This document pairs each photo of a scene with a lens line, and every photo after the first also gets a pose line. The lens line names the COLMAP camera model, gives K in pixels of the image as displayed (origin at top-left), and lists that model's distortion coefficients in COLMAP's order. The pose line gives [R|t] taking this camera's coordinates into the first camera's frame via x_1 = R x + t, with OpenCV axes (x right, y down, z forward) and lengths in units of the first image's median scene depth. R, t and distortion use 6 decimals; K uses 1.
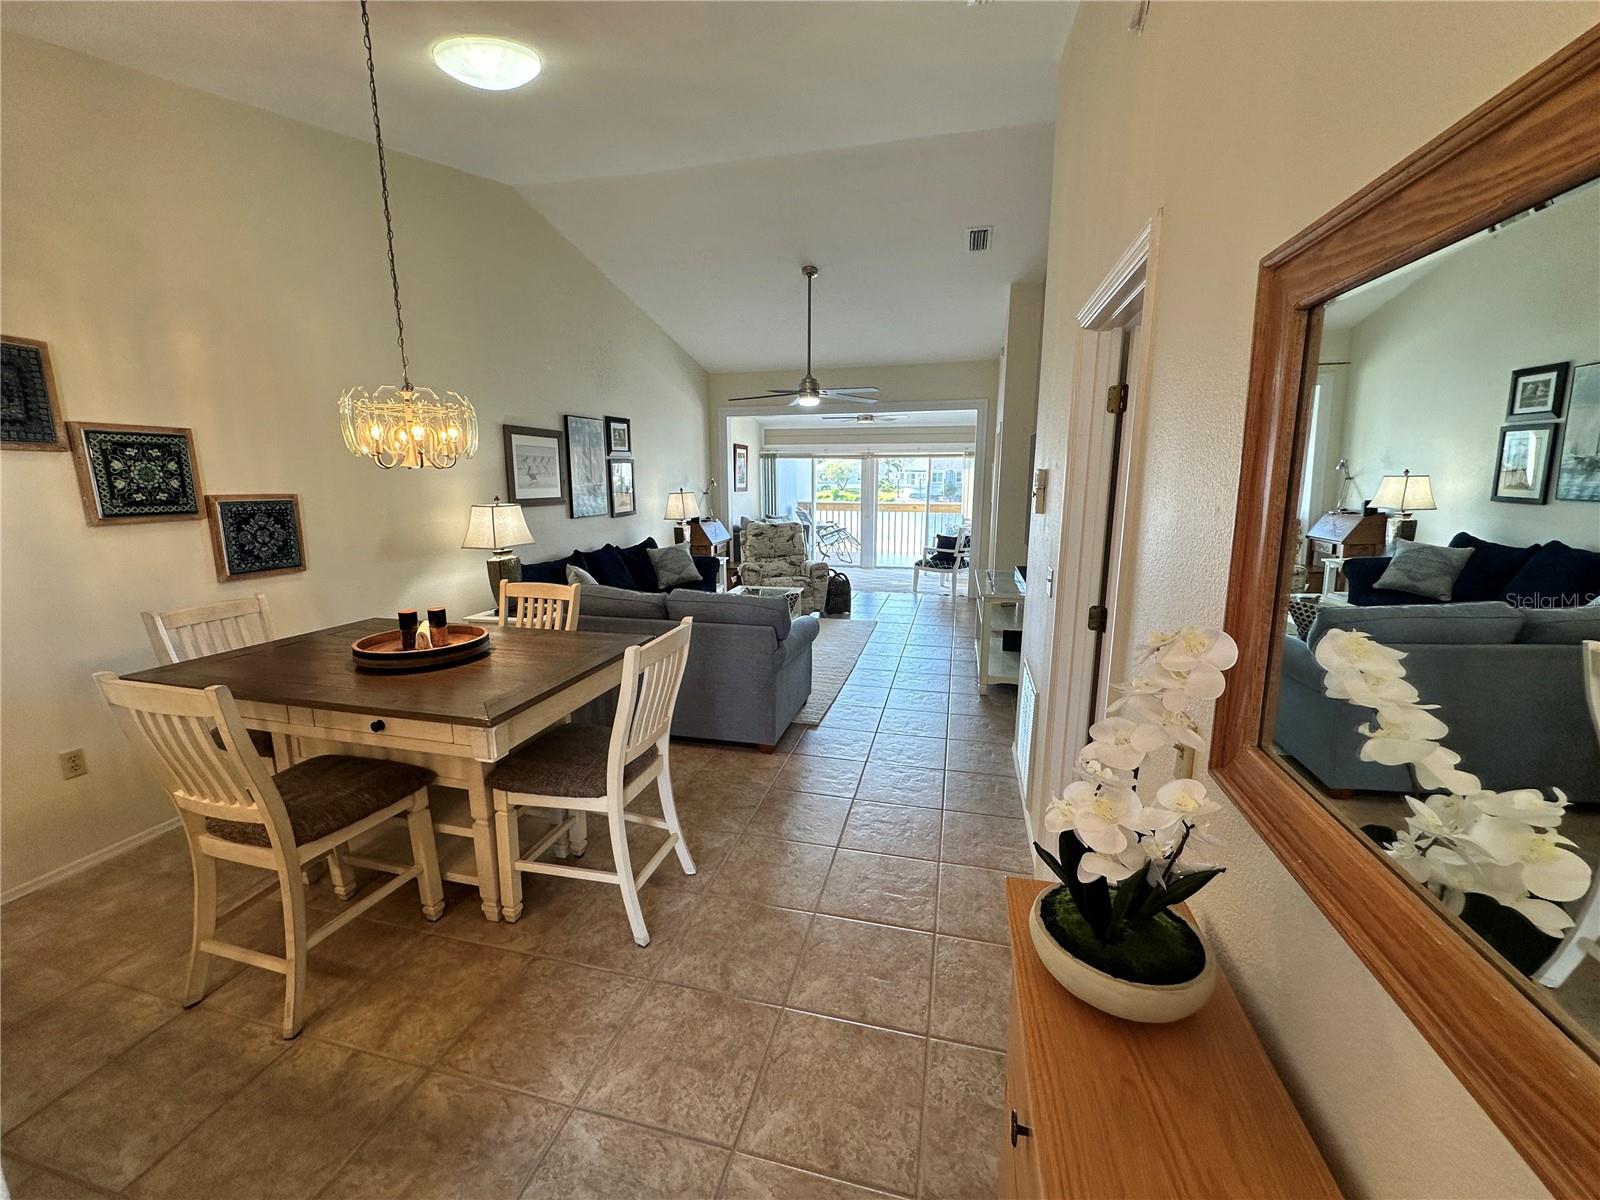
lens RADIAL K [[637.8, 0, 792.8], [0, 637.8, 594.4], [0, 0, 1]] dist [-0.003413, 0.000722]
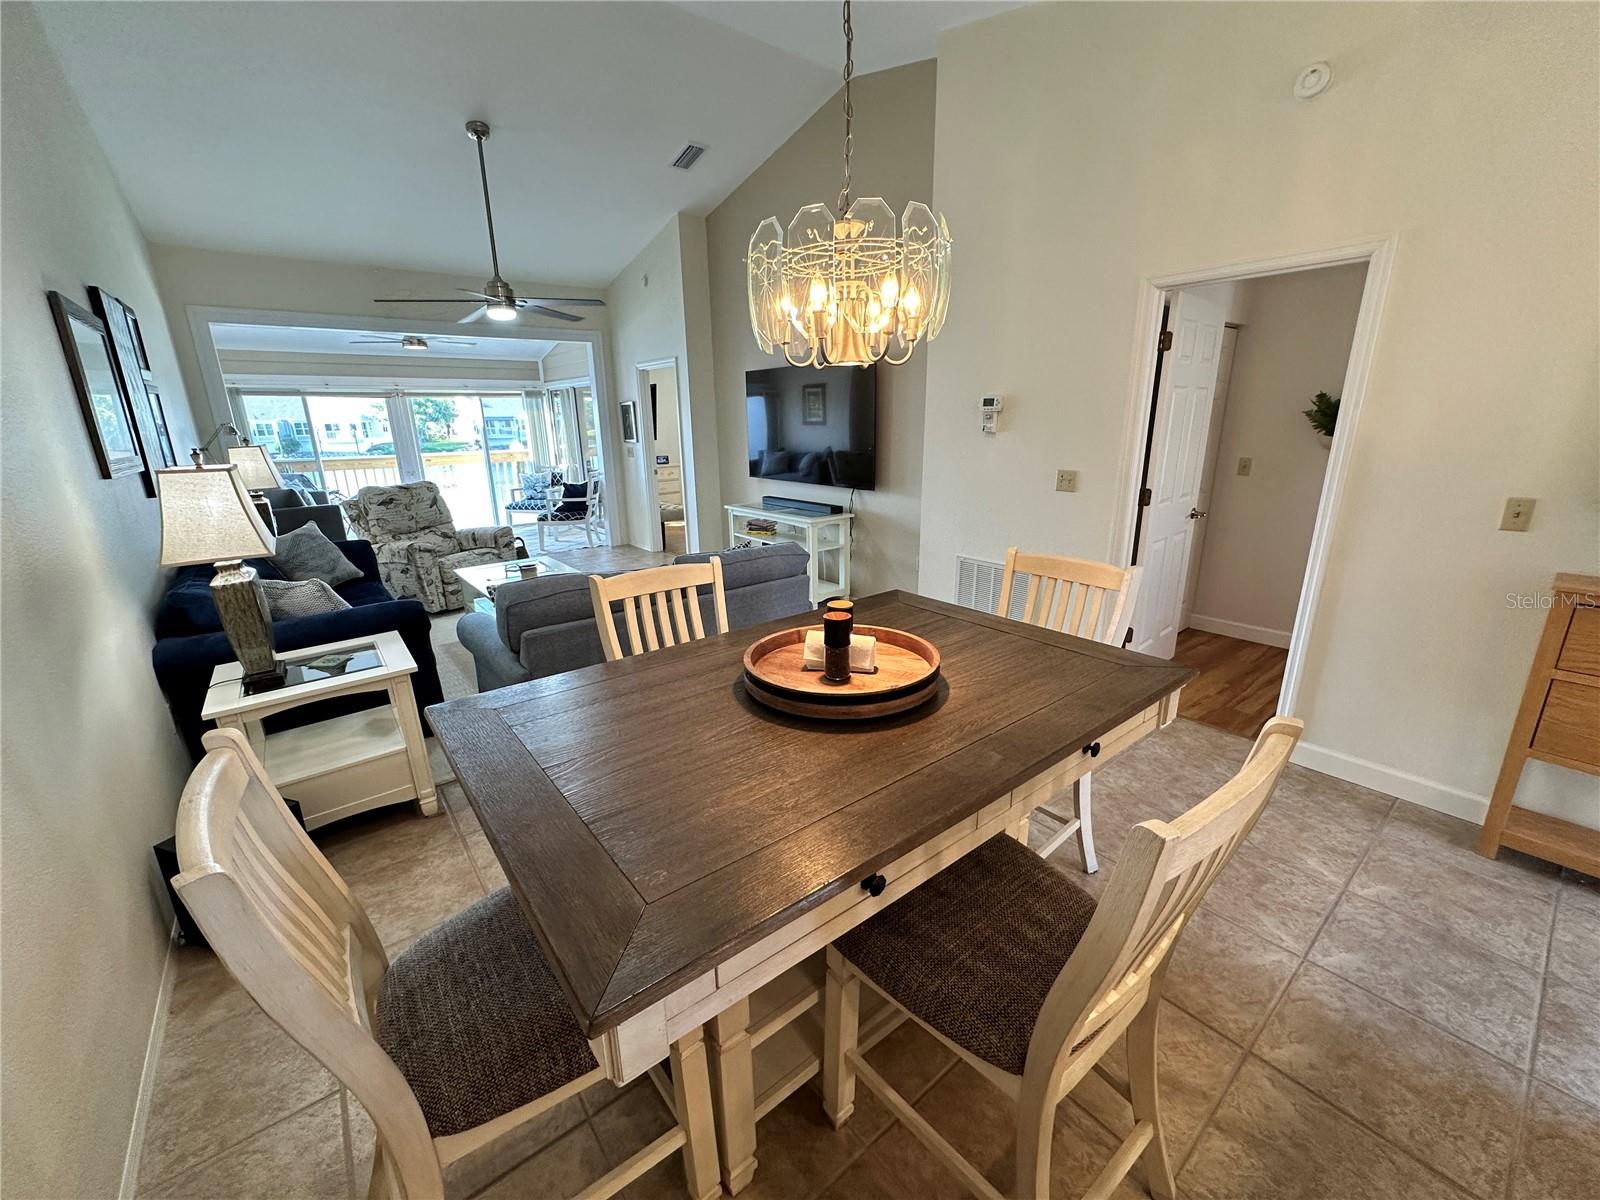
lens RADIAL K [[637.8, 0, 800.3], [0, 637.8, 598.2], [0, 0, 1]] dist [-0.003413, 0.000722]
pose [[0.604087, -0.226451, 0.764068, -0.299824], [0.161907, 0.973656, 0.160561, -0.026072], [-0.780298, 0.026715, 0.624837, 0.183193]]
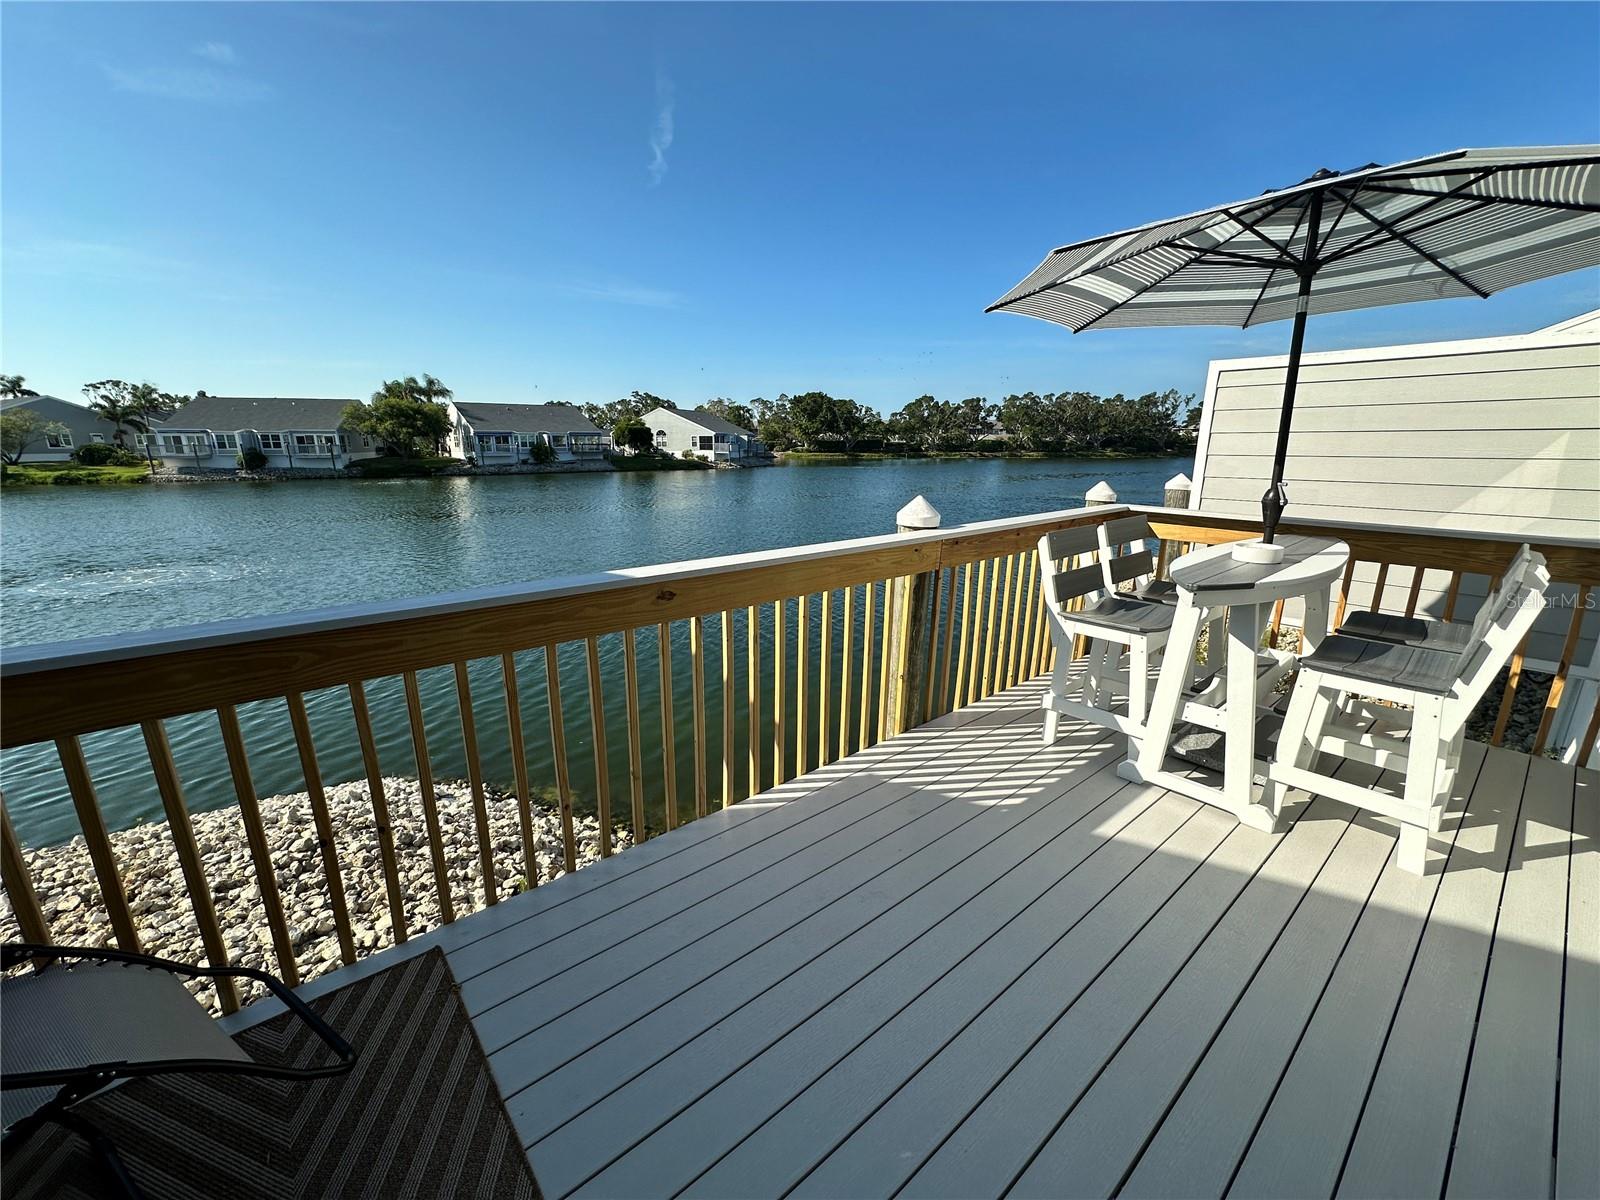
lens RADIAL K [[637.8, 0, 803.4], [0, 637.8, 601.2], [0, 0, 1]] dist [-0.003413, 0.000722]
pose [[0.581629, -0.198653, 0.788825, 0.122117], [0.147359, 0.979409, 0.137995, -0.242358], [-0.799996, 0.035979, 0.598926, 1.378035]]
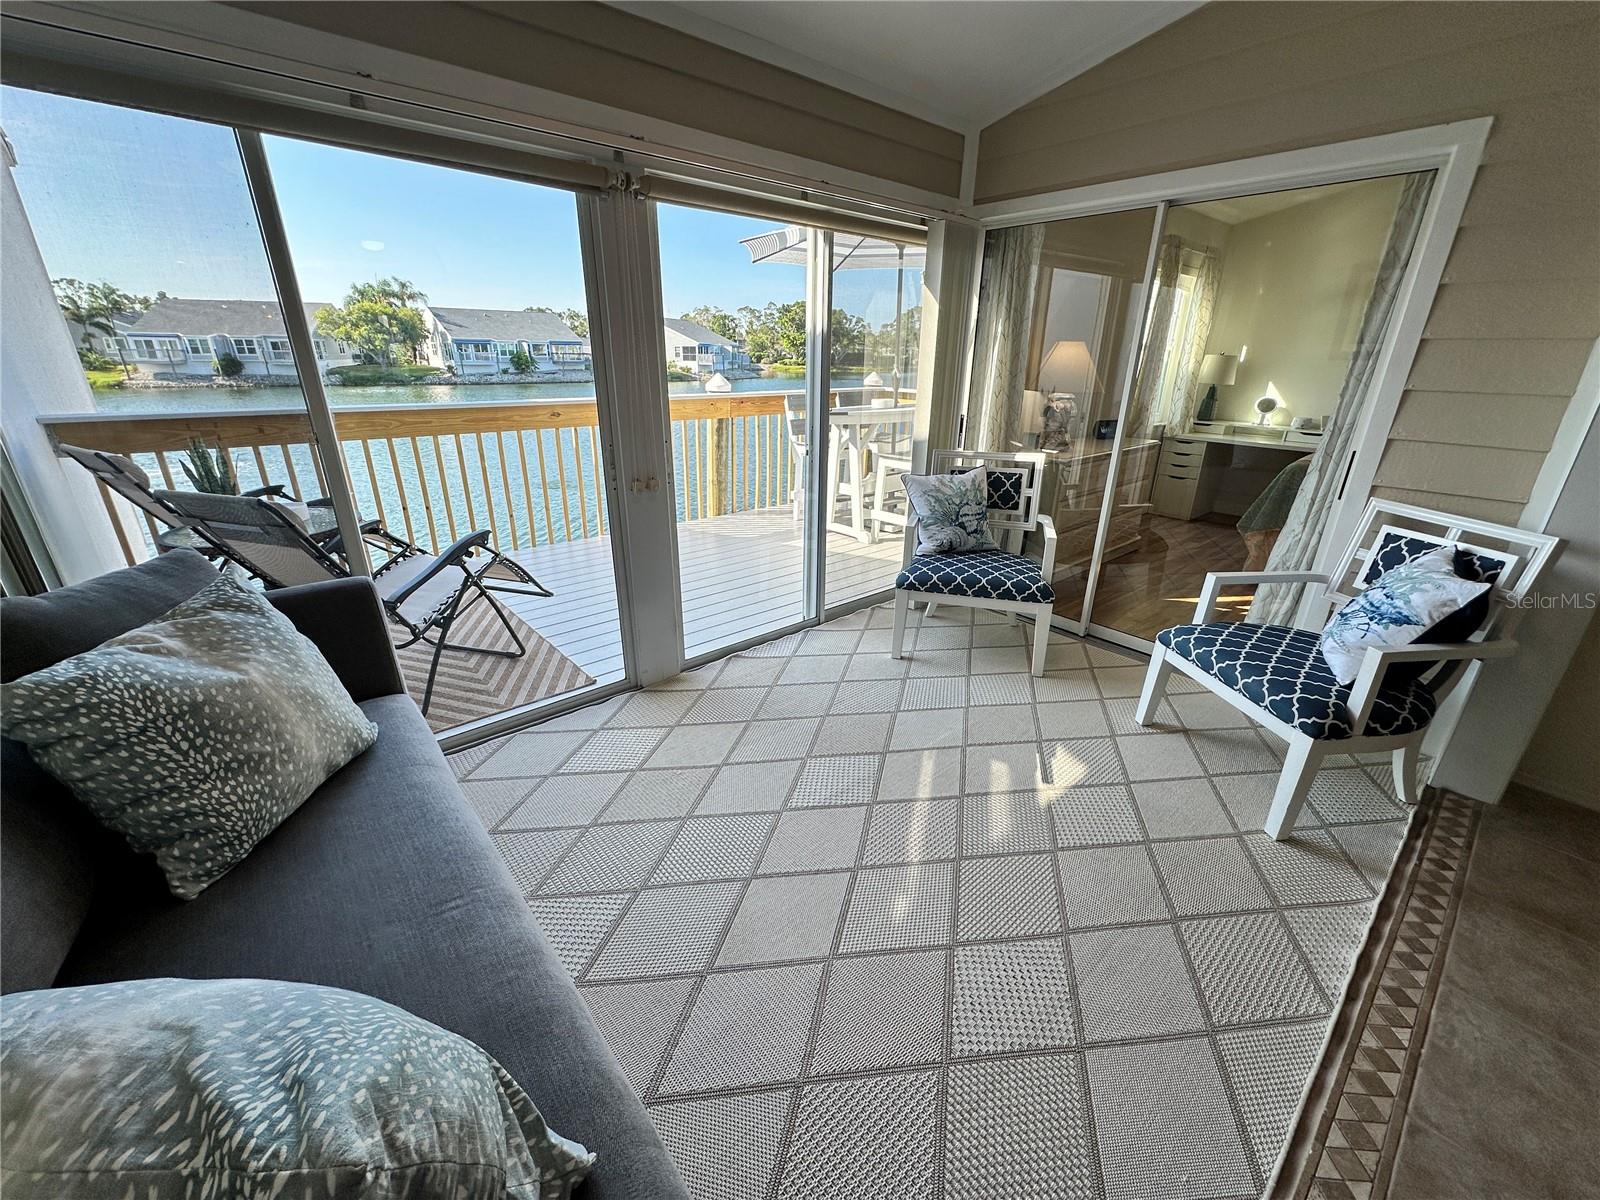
lens RADIAL K [[637.8, 0, 803.0], [0, 637.8, 599.5], [0, 0, 1]] dist [-0.003413, 0.000722]
pose [[0.573911, -0.289614, 0.765996, -0.047429], [0.137857, 0.956195, 0.258239, -0.175371], [-0.807231, -0.042608, 0.588696, 1.076857]]
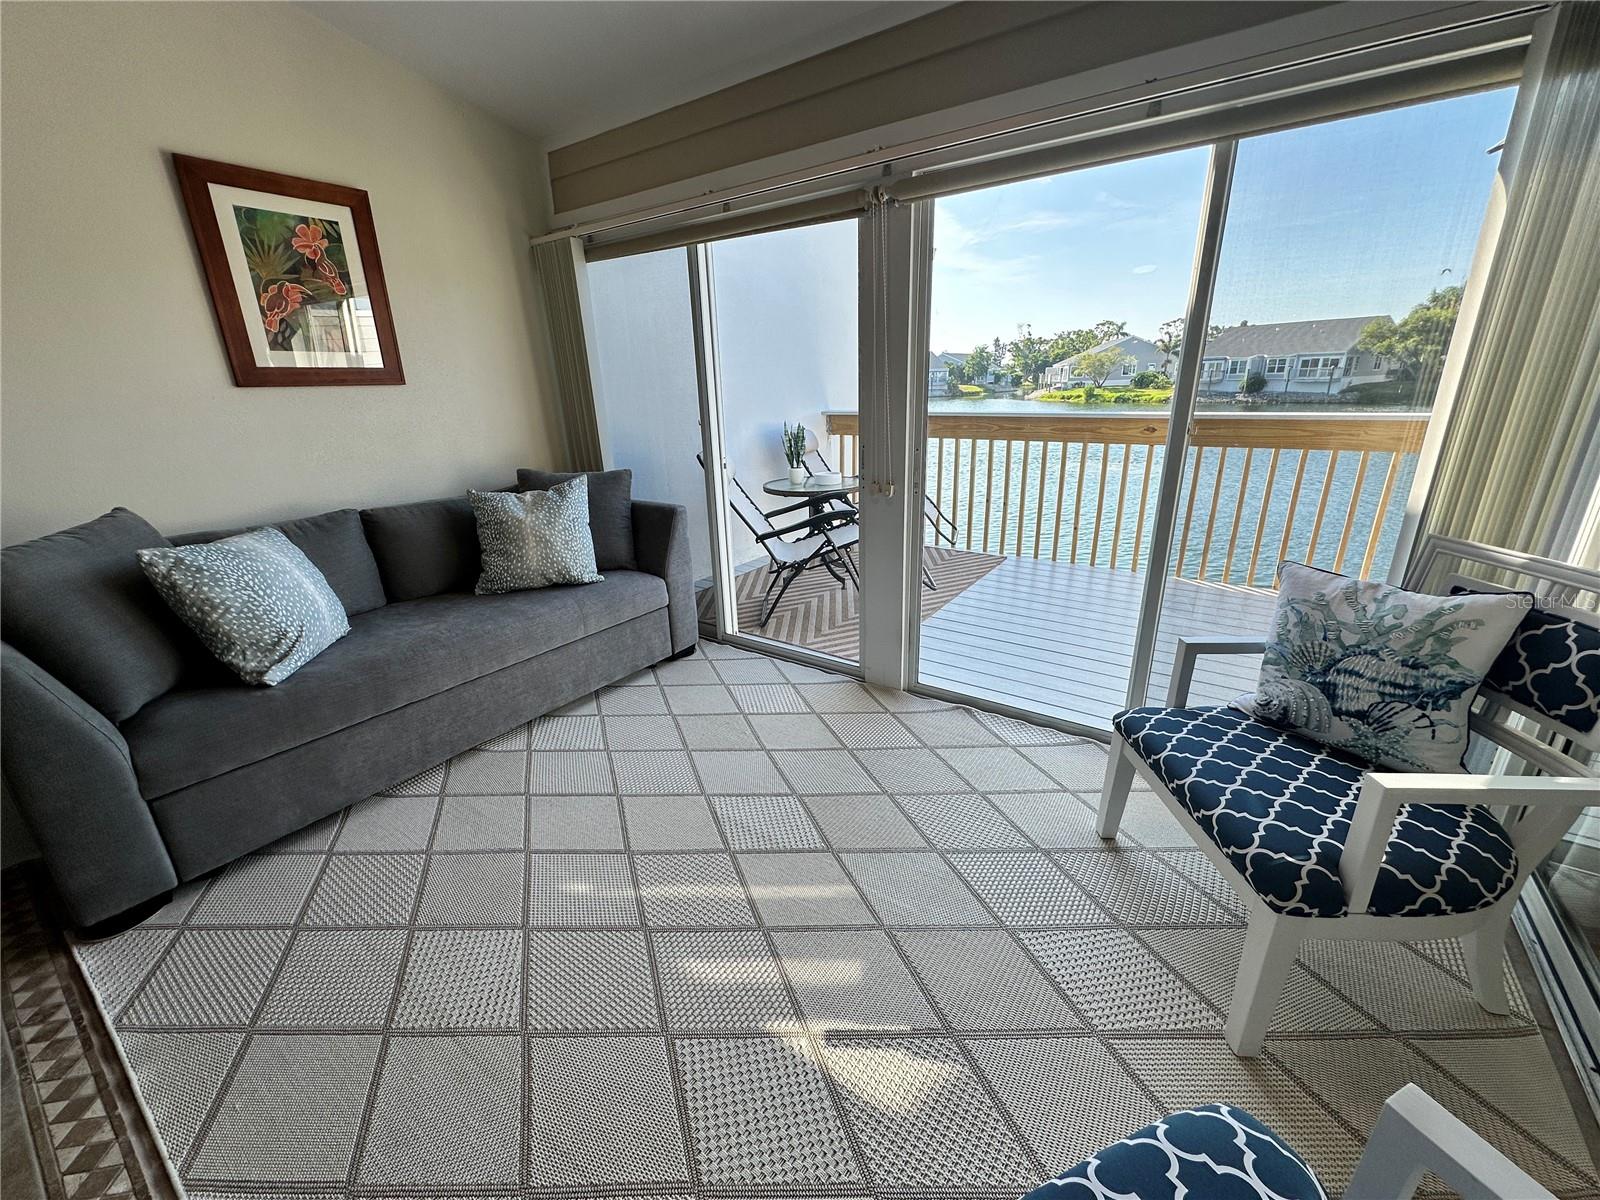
lens RADIAL K [[637.8, 0, 797.6], [0, 637.8, 601.2], [0, 0, 1]] dist [-0.003413, 0.000722]
pose [[0.934090, 0.091320, -0.345162, 0.229457], [-0.036665, 0.986161, 0.161687, -0.154272], [0.355150, -0.138375, 0.924511, 1.011808]]
